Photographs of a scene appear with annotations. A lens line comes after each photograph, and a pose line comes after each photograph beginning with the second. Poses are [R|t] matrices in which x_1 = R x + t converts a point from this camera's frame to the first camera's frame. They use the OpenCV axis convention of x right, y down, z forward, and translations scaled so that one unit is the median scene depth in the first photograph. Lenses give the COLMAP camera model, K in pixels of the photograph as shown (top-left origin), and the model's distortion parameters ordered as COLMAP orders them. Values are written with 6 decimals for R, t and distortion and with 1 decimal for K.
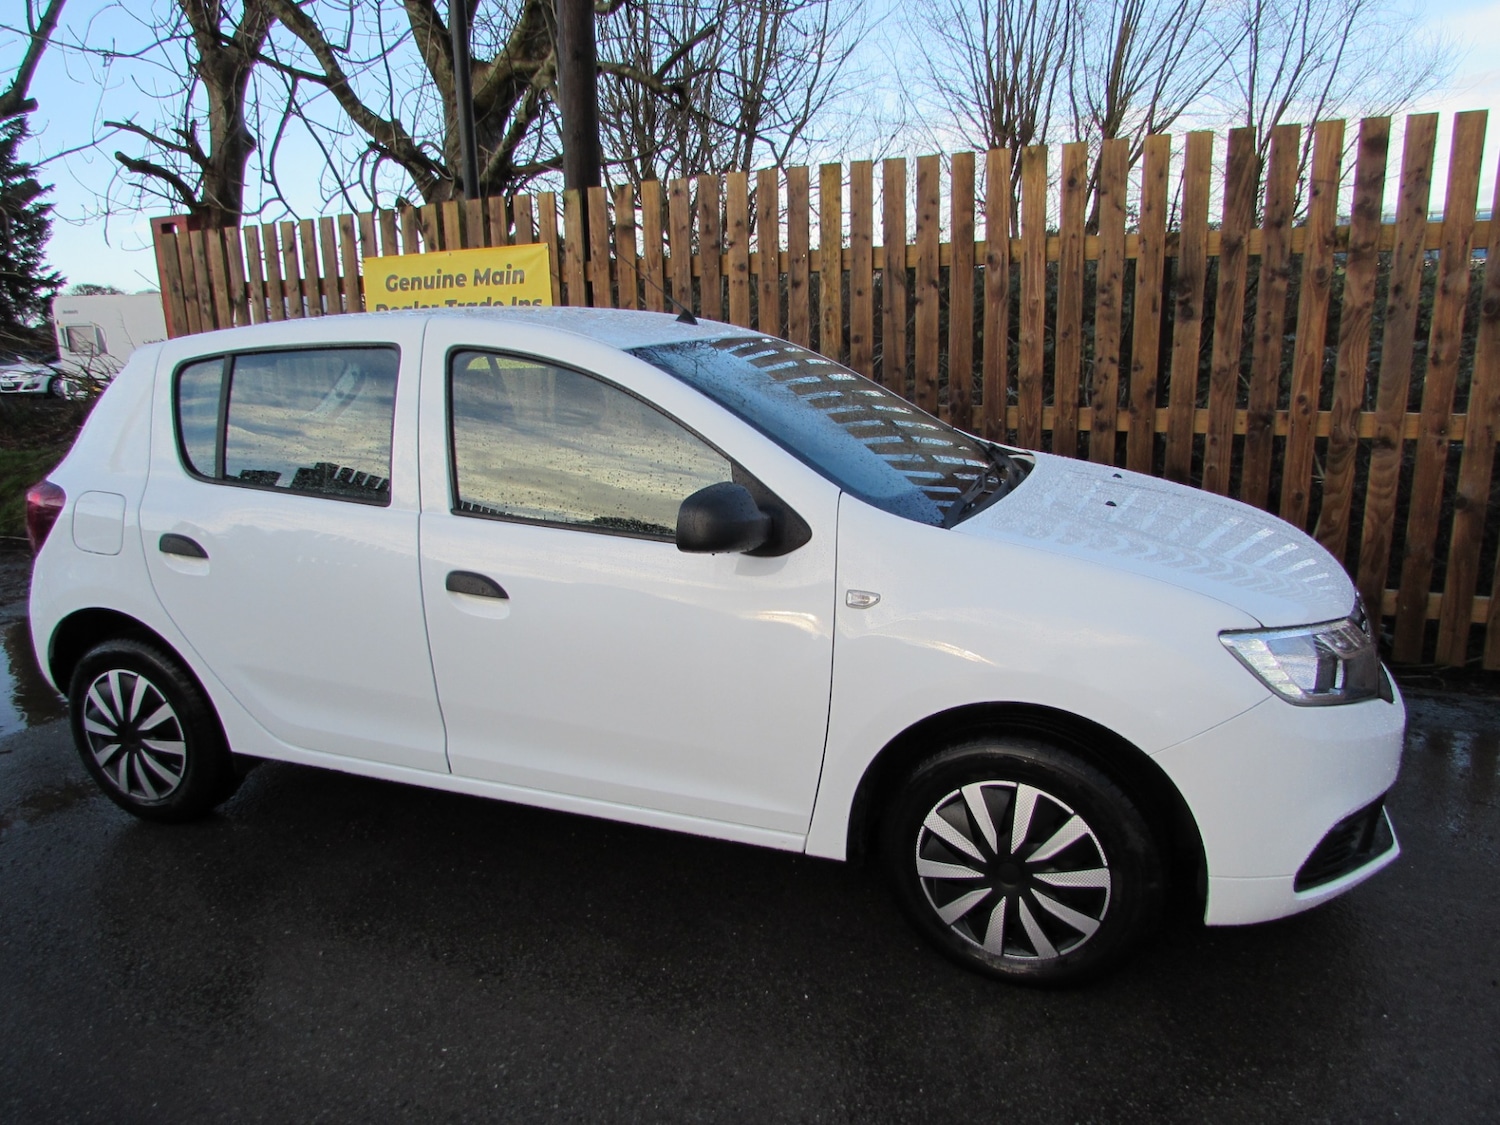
lens RADIAL K [[1059.1, 0, 748.4], [0, 1059.1, 563.9], [0, 0, 1]] dist [-0.046832, 0.025097]
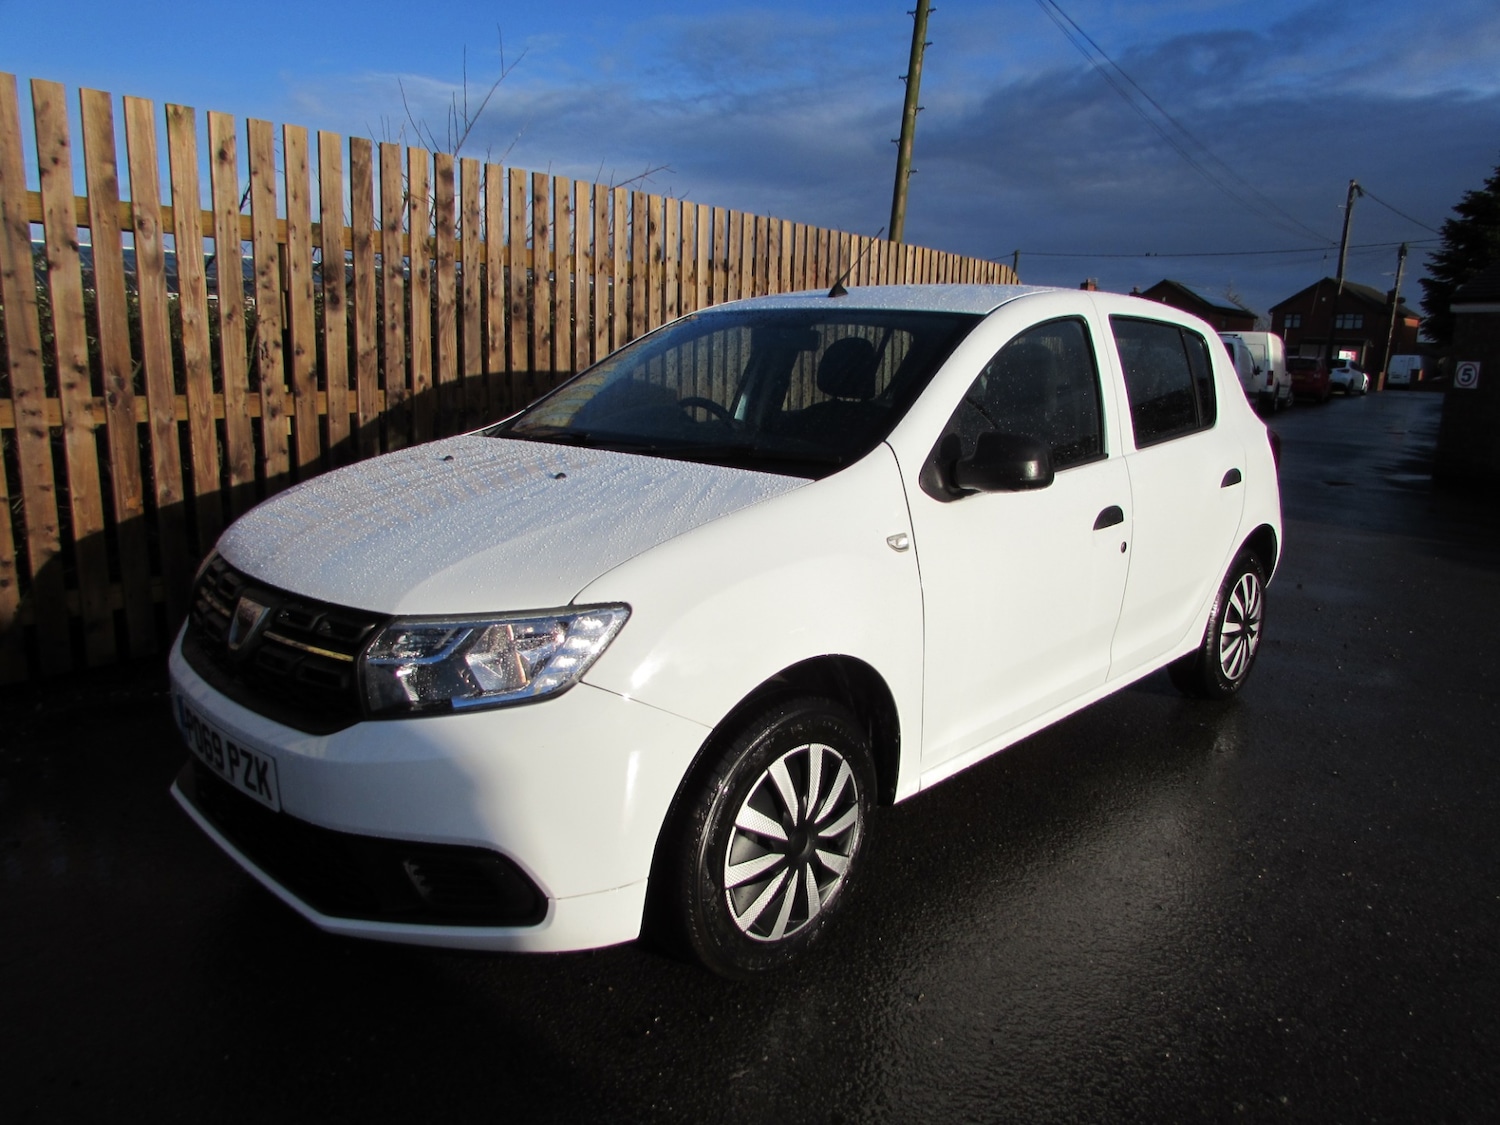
lens RADIAL K [[1059.1, 0, 747.2], [0, 1059.1, 561.6], [0, 0, 1]] dist [-0.046832, 0.025097]
pose [[0.195087, -0.170609, 0.965833, -0.565105], [0.188042, 0.972992, 0.133891, -0.043185], [-0.962591, 0.155497, 0.221899, 0.388730]]
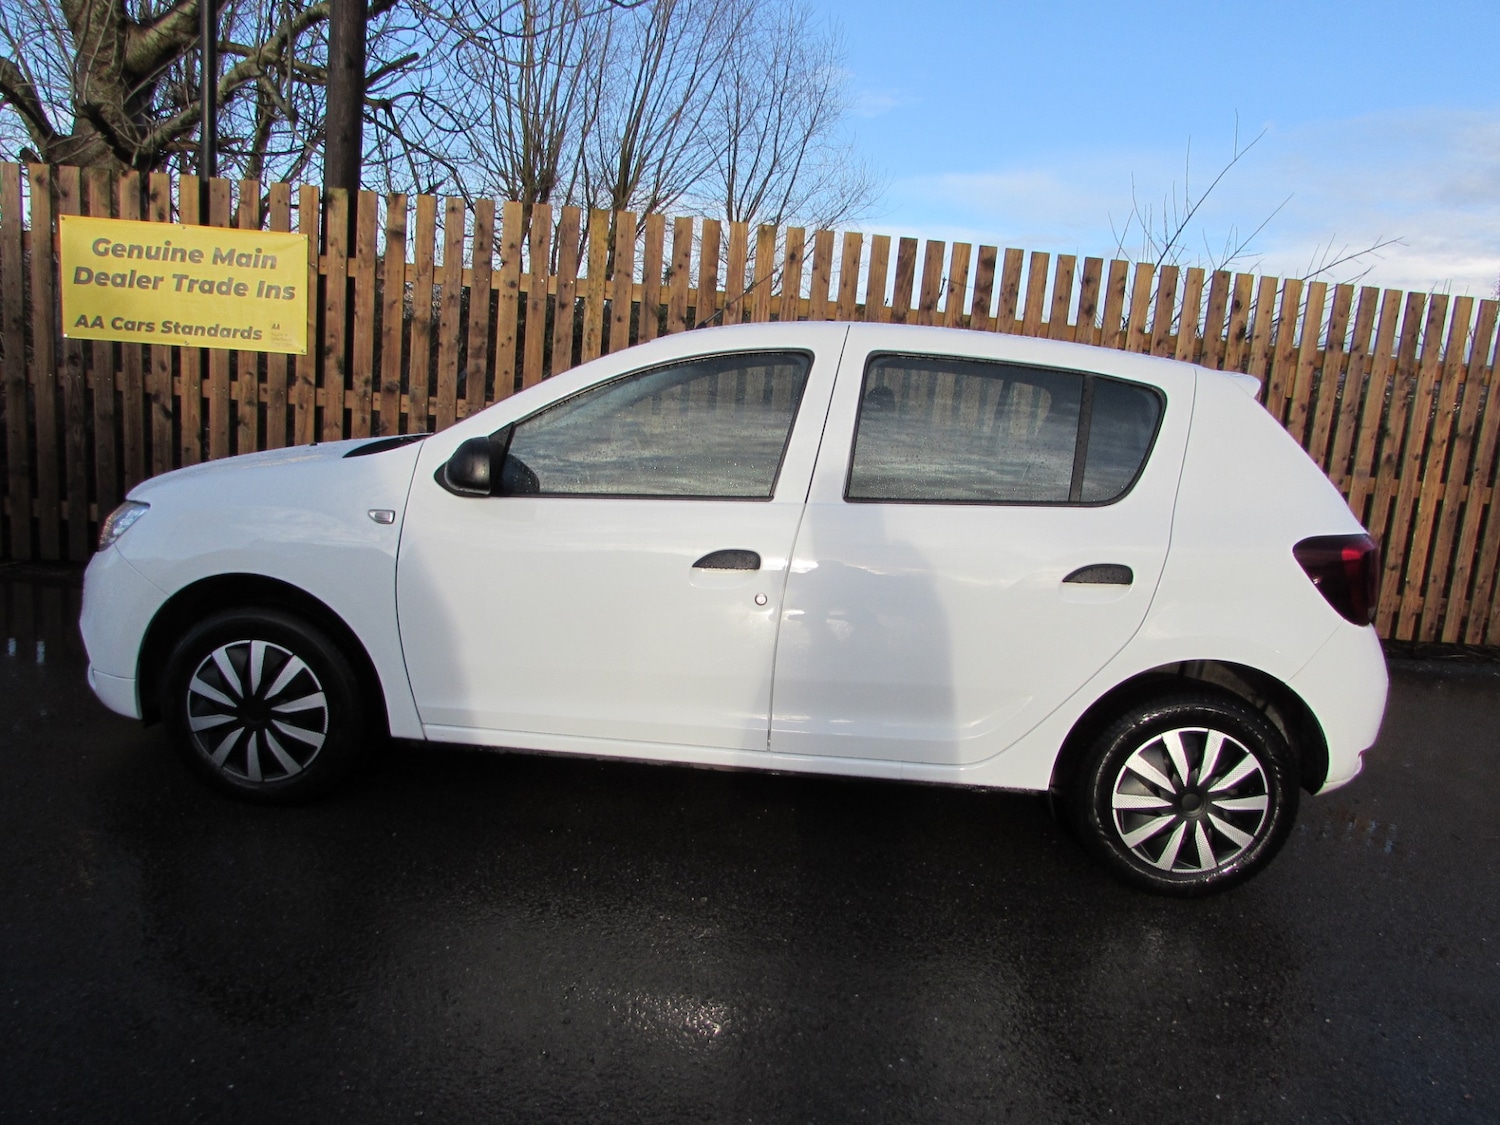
lens RADIAL K [[1059.1, 0, 752.5], [0, 1059.1, 568.4], [0, 0, 1]] dist [-0.046832, 0.025097]
pose [[0.870941, 0.009913, 0.491287, -0.384820], [0.005362, 0.999545, -0.029675, 0.069974], [-0.491358, 0.028479, 0.870492, -0.125809]]
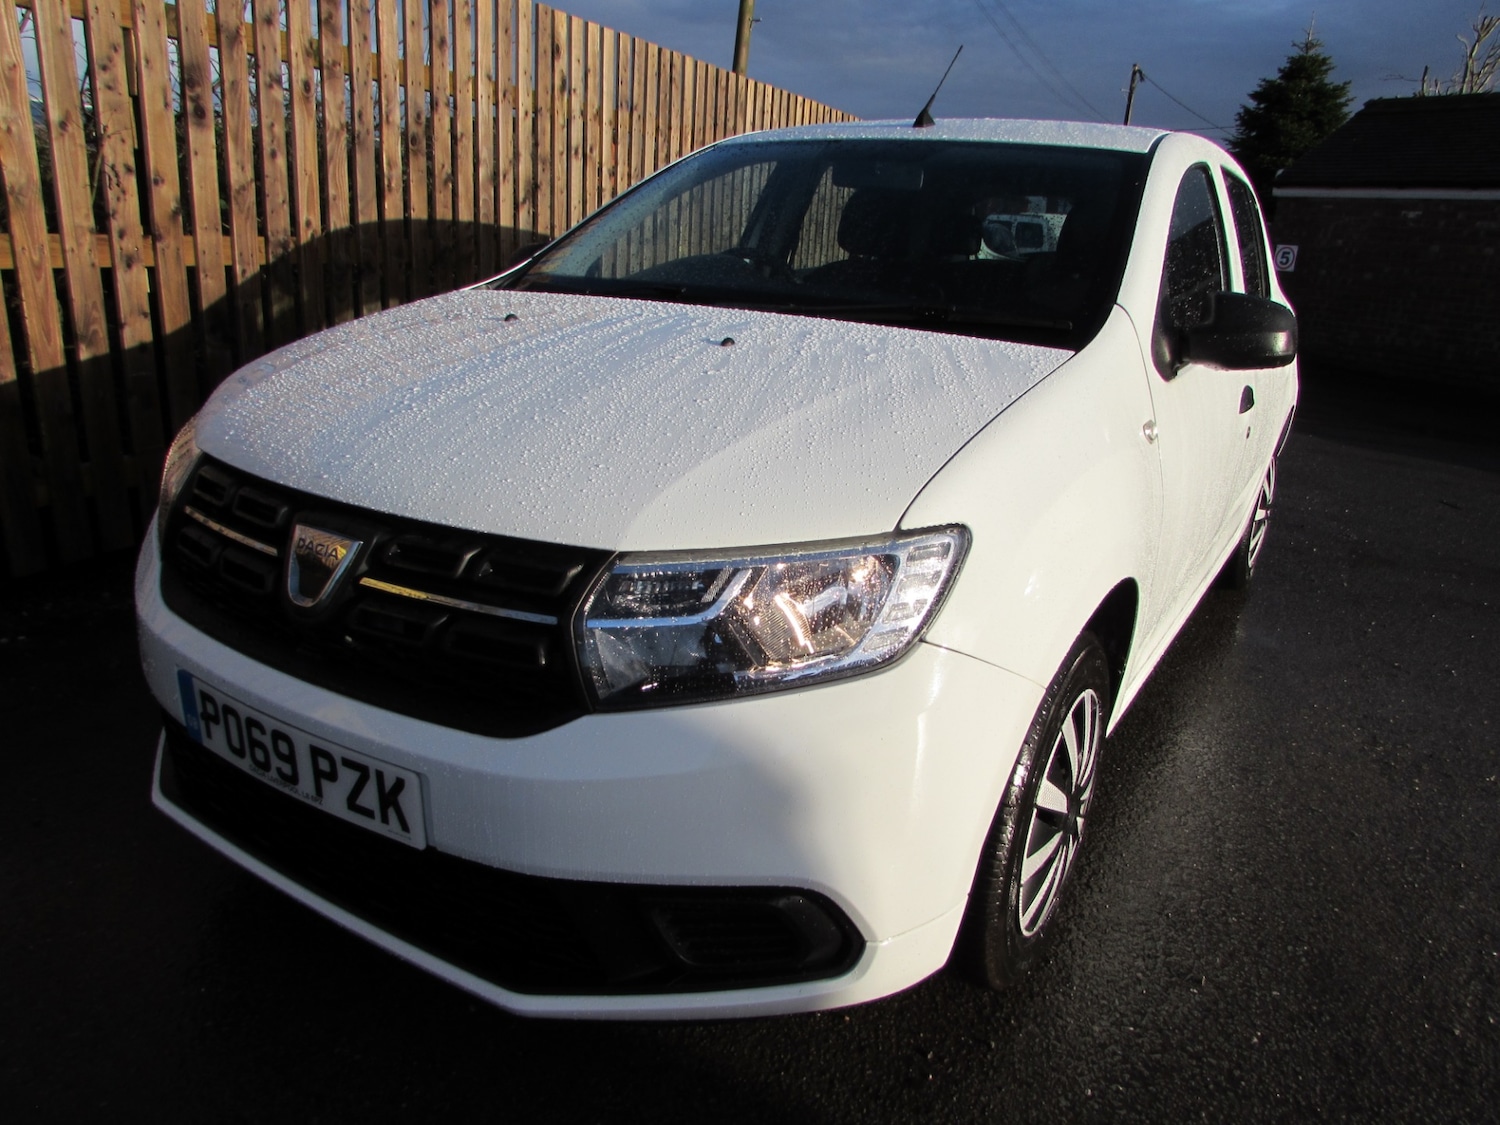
lens RADIAL K [[1059.1, 0, 750.0], [0, 1059.1, 562.4], [0, 0, 1]] dist [-0.046832, 0.025097]
pose [[-0.010656, -0.283471, 0.958922, -0.449934], [0.168111, 0.944818, 0.281170, -0.063709], [-0.985710, 0.164202, 0.037587, 0.590248]]
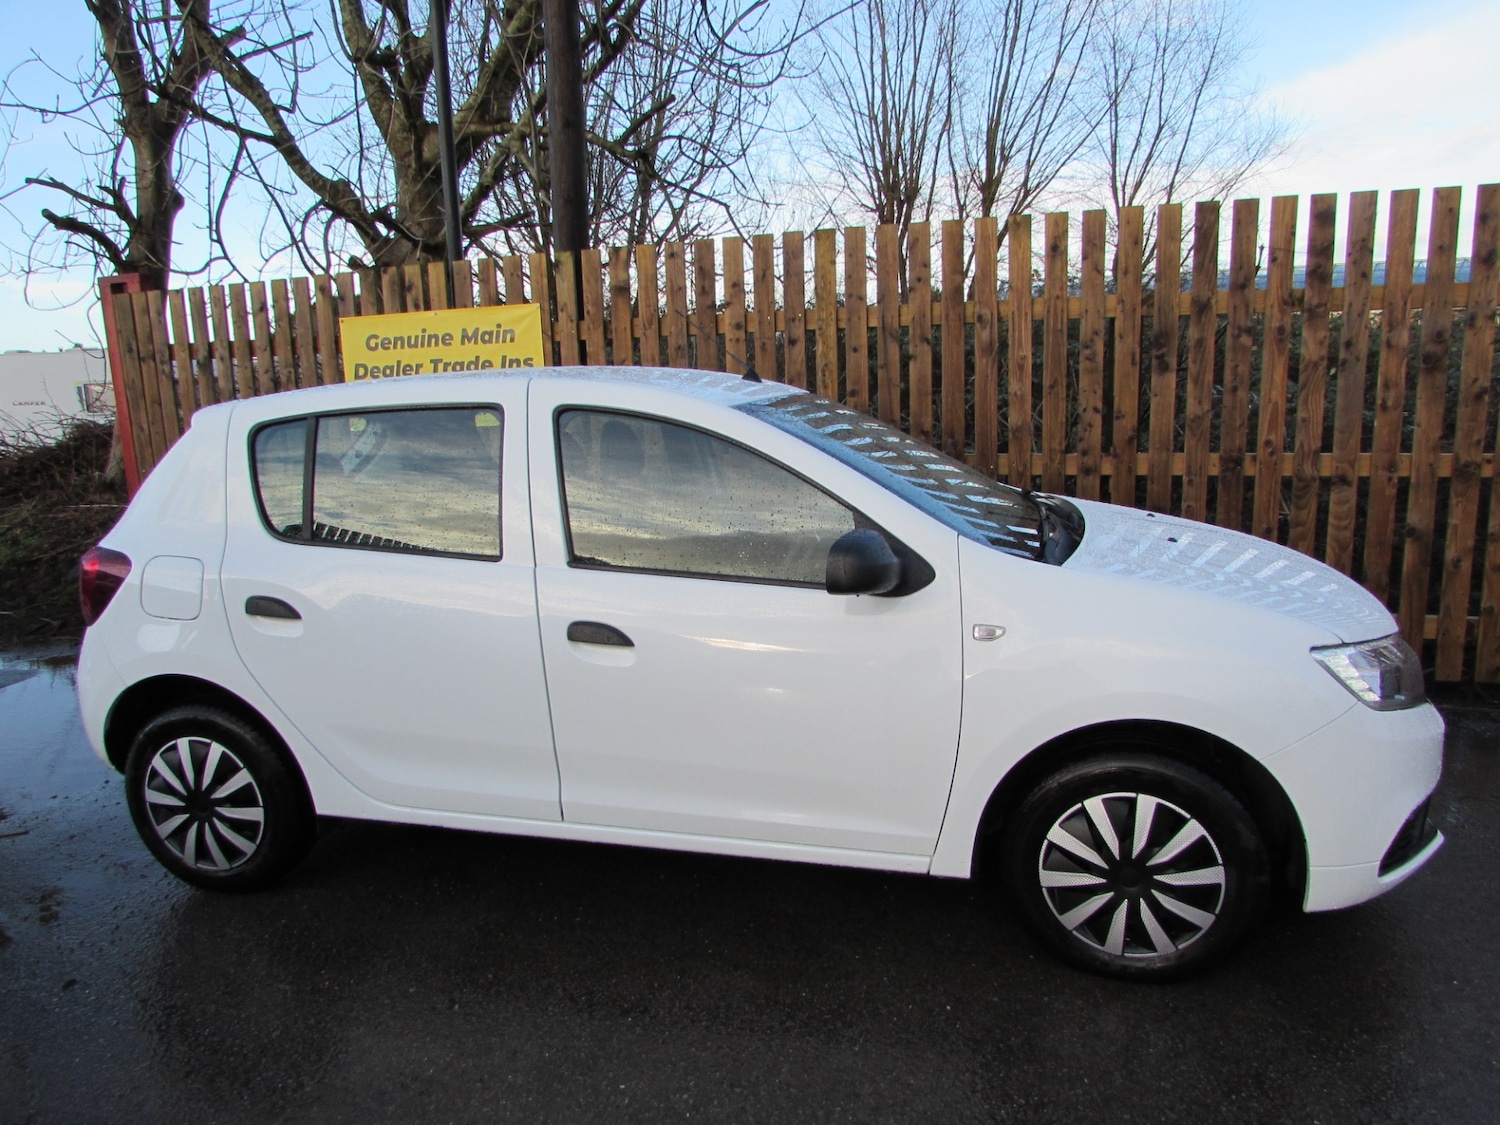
lens RADIAL K [[1059.1, 0, 748.3], [0, 1059.1, 566.2], [0, 0, 1]] dist [-0.046832, 0.025097]
pose [[0.993042, -0.030207, 0.113825, -0.140187], [0.035375, 0.998420, -0.043654, 0.001924], [-0.112326, 0.047376, 0.992541, -0.030754]]
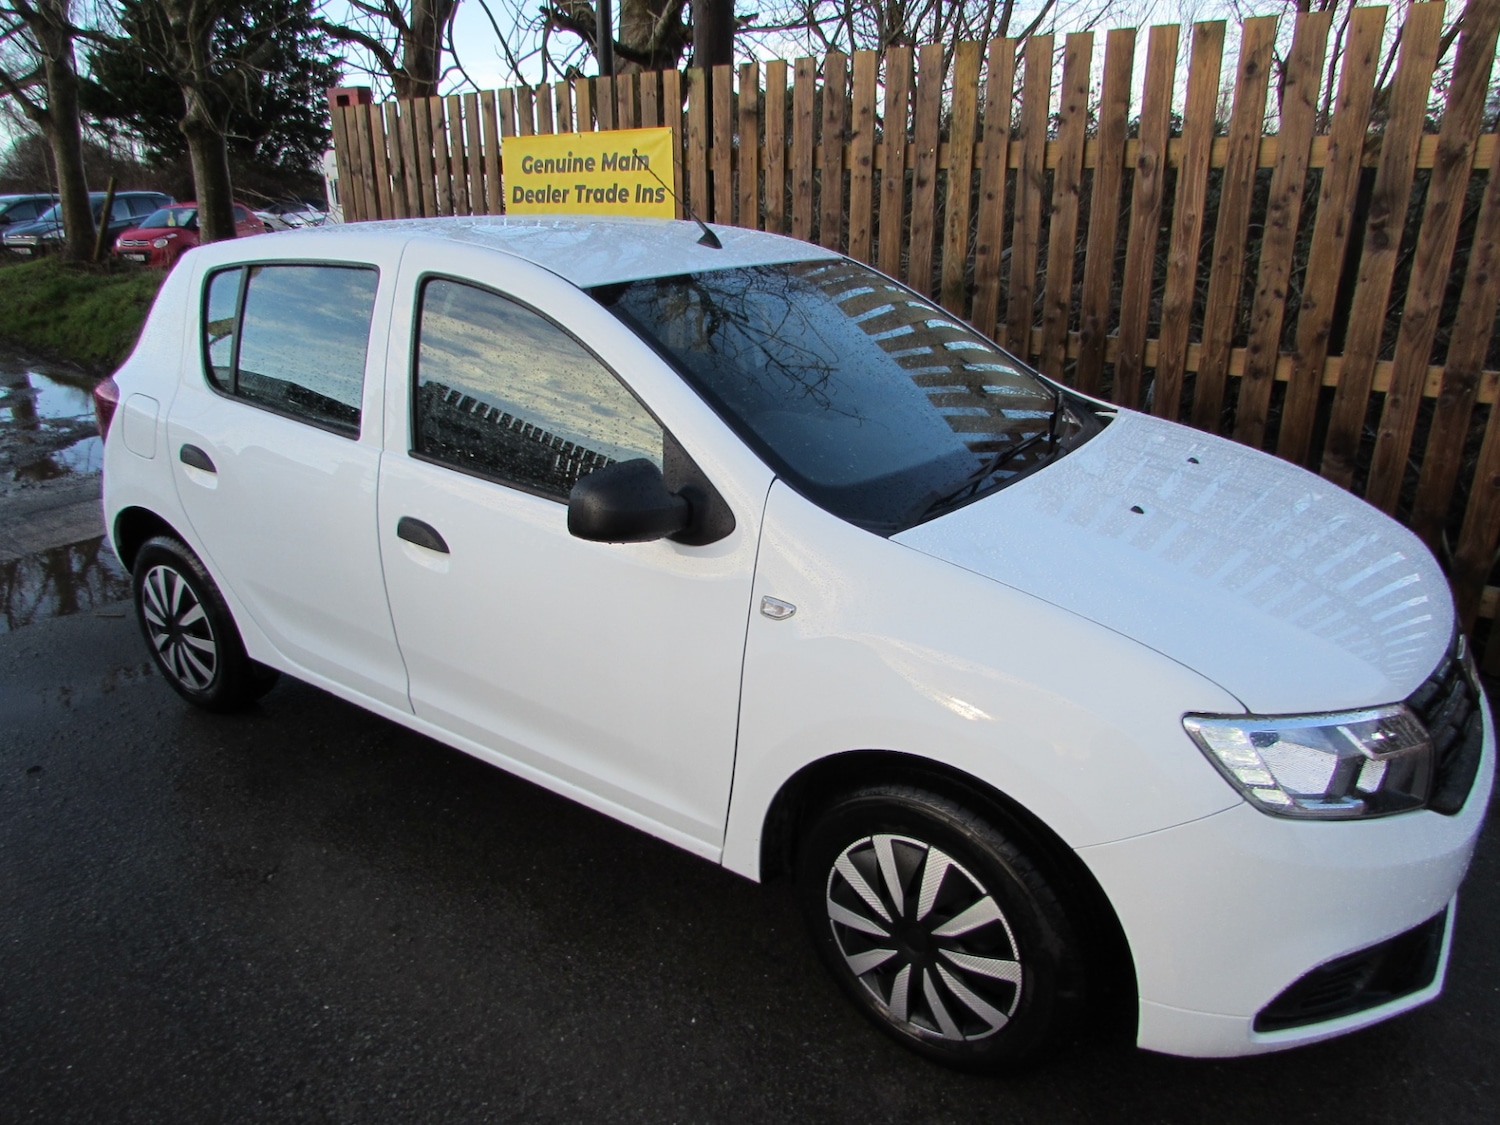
lens RADIAL K [[1059.1, 0, 746.9], [0, 1059.1, 565.7], [0, 0, 1]] dist [-0.046832, 0.025097]
pose [[0.970526, 0.103310, -0.217730, 0.143730], [-0.075269, 0.988203, 0.133379, -0.061535], [0.228940, -0.113060, 0.966852, 0.088583]]
